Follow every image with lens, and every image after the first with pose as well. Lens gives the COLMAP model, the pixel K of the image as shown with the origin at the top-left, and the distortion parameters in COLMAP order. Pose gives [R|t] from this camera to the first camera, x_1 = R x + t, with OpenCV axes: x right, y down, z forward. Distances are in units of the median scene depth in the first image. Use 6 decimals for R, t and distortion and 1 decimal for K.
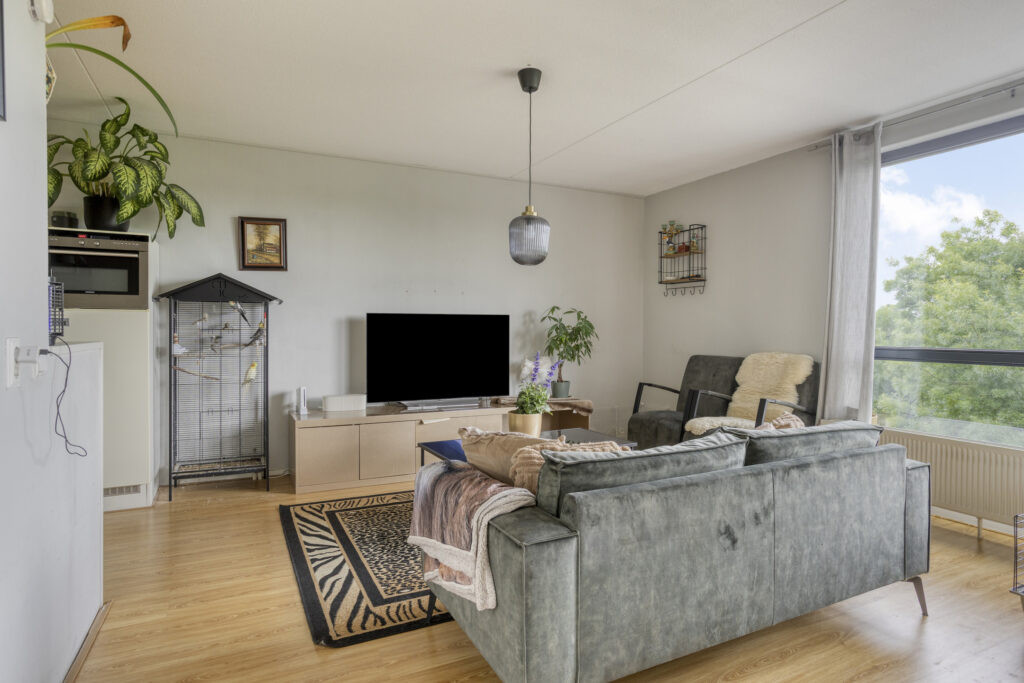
lens RADIAL K [[567.5, 0, 512.3], [0, 567.5, 336.2], [0, 0, 1]] dist [-0.047109, 0.037594]
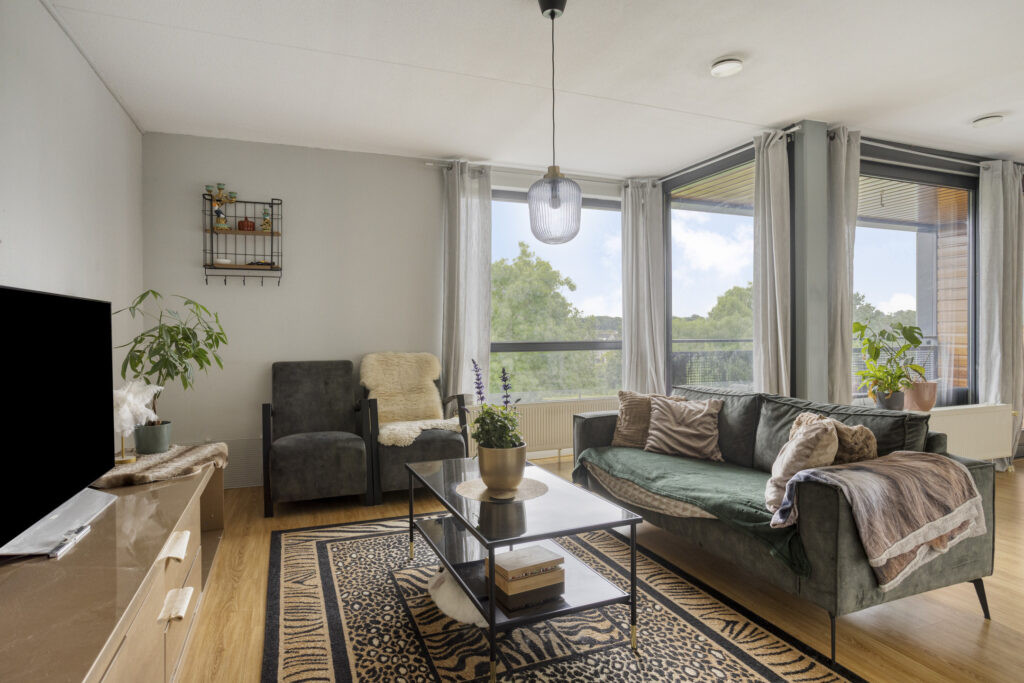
lens RADIAL K [[567.5, 0, 512.3], [0, 567.5, 336.2], [0, 0, 1]] dist [-0.047109, 0.037594]
pose [[0.084621, -0.012933, 0.996329, -0.605700], [0.020106, 0.999734, 0.011270, -0.007803], [-0.996210, 0.019079, 0.084859, 0.818429]]
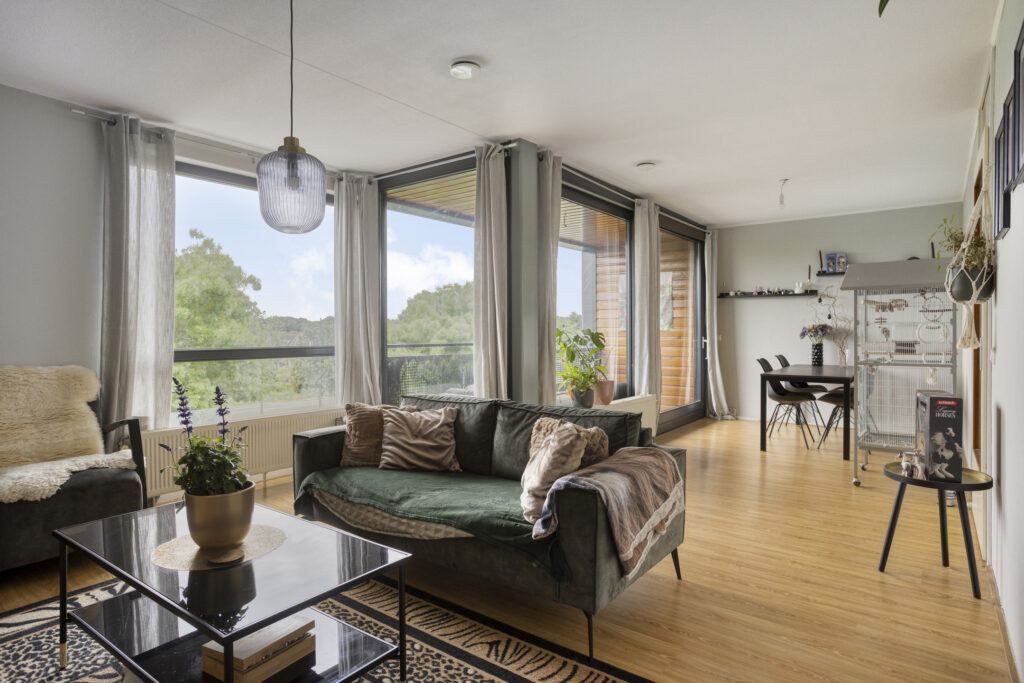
lens RADIAL K [[567.5, 0, 512.3], [0, 567.5, 336.2], [0, 0, 1]] dist [-0.047109, 0.037594]
pose [[-0.440400, -0.010004, 0.897746, -0.520045], [0.013533, 0.999750, 0.017779, -0.015489], [-0.897699, 0.019979, -0.440155, 0.870053]]
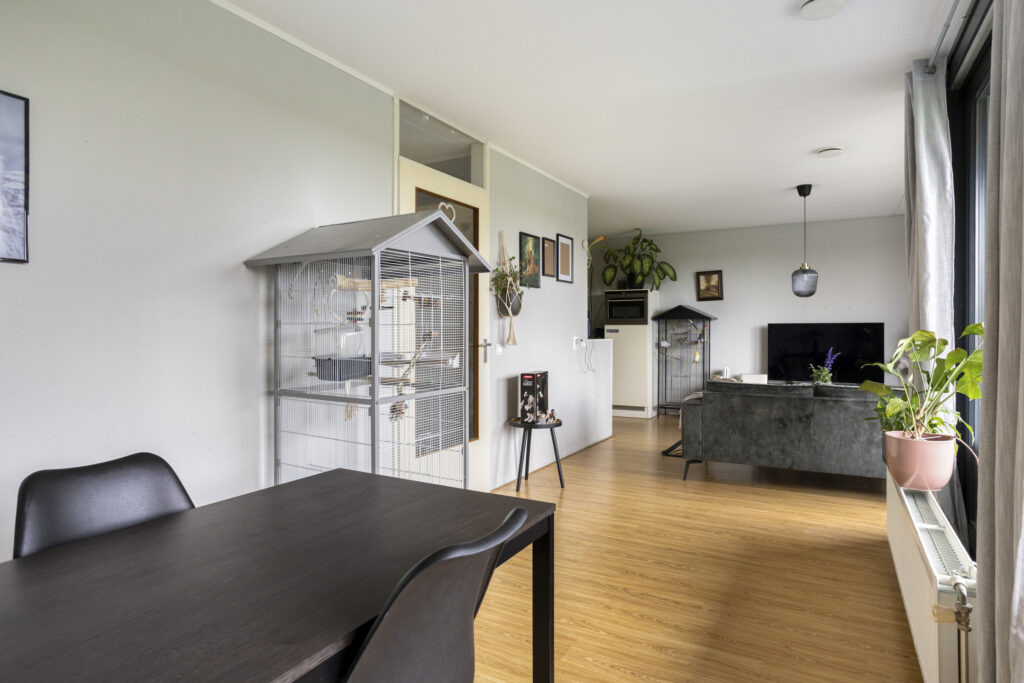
lens RADIAL K [[567.5, 0, 512.3], [0, 567.5, 336.2], [0, 0, 1]] dist [-0.047109, 0.037594]
pose [[0.553125, 0.002164, -0.833096, 0.793806], [-0.006733, 0.999976, -0.001873, 0.003370], [0.833071, 0.006646, 0.553126, -0.571363]]
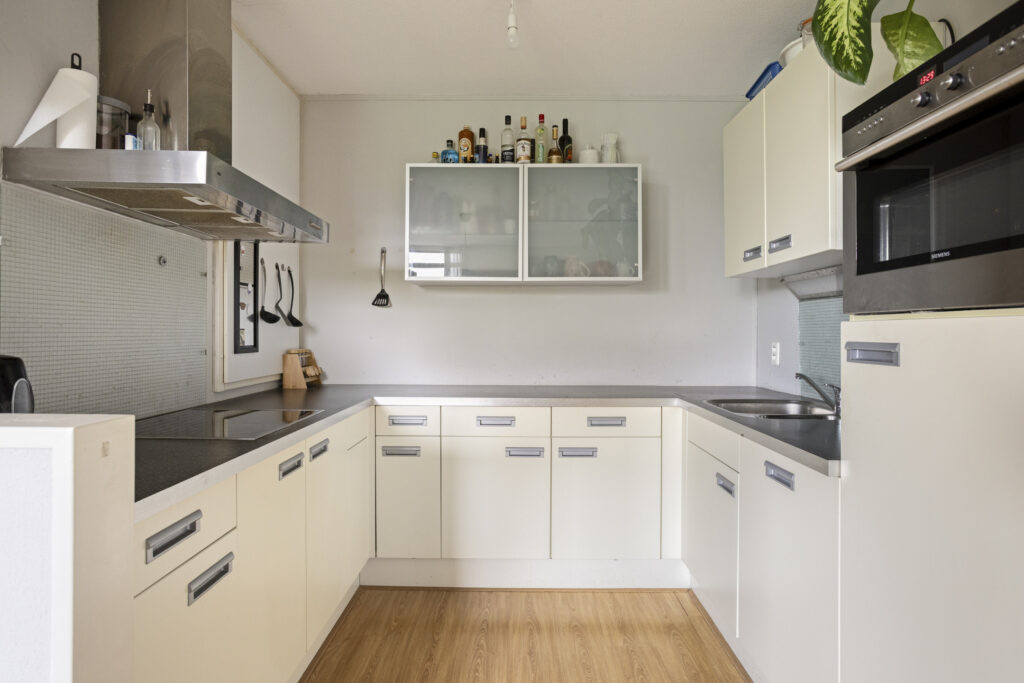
lens RADIAL K [[567.5, 0, 512.3], [0, 567.5, 336.2], [0, 0, 1]] dist [-0.047109, 0.037594]
pose [[-0.462459, -0.001695, -0.886639, -0.347511], [-0.018652, 0.999795, 0.007818, -0.030189], [0.886444, 0.020153, -0.462396, 0.835290]]
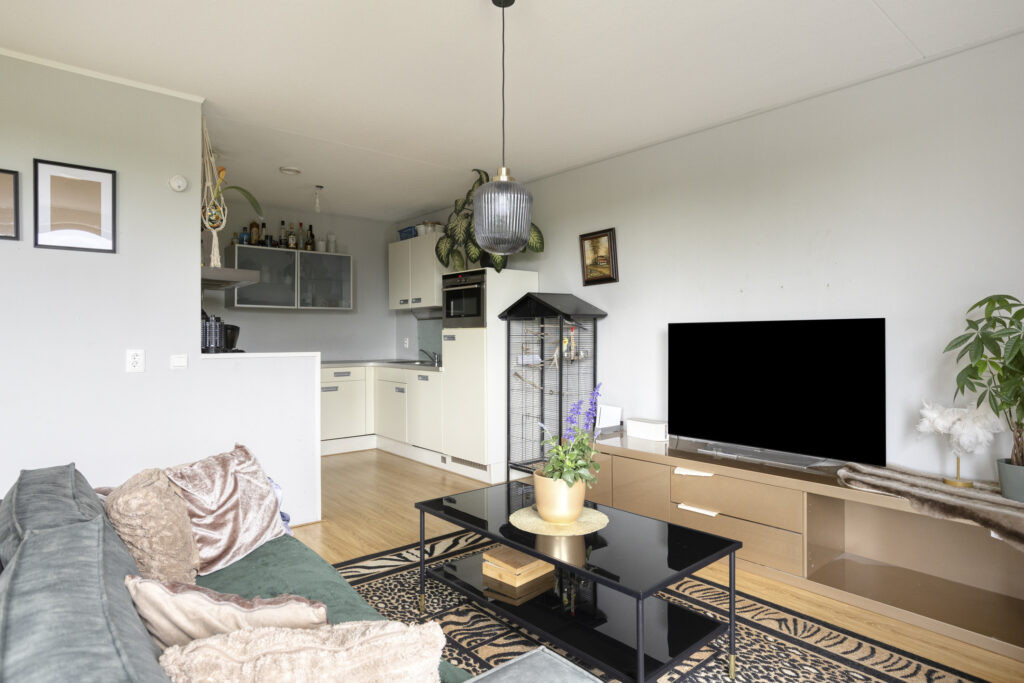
lens RADIAL K [[574.8, 0, 513.6], [0, 574.8, 332.9], [0, 0, 1]] dist [-0.047996, 0.039078]
pose [[0.240835, -0.011709, -0.970495, 0.580794], [-0.008728, 0.999861, -0.014229, -0.015687], [0.970527, 0.011897, 0.240699, 0.695976]]
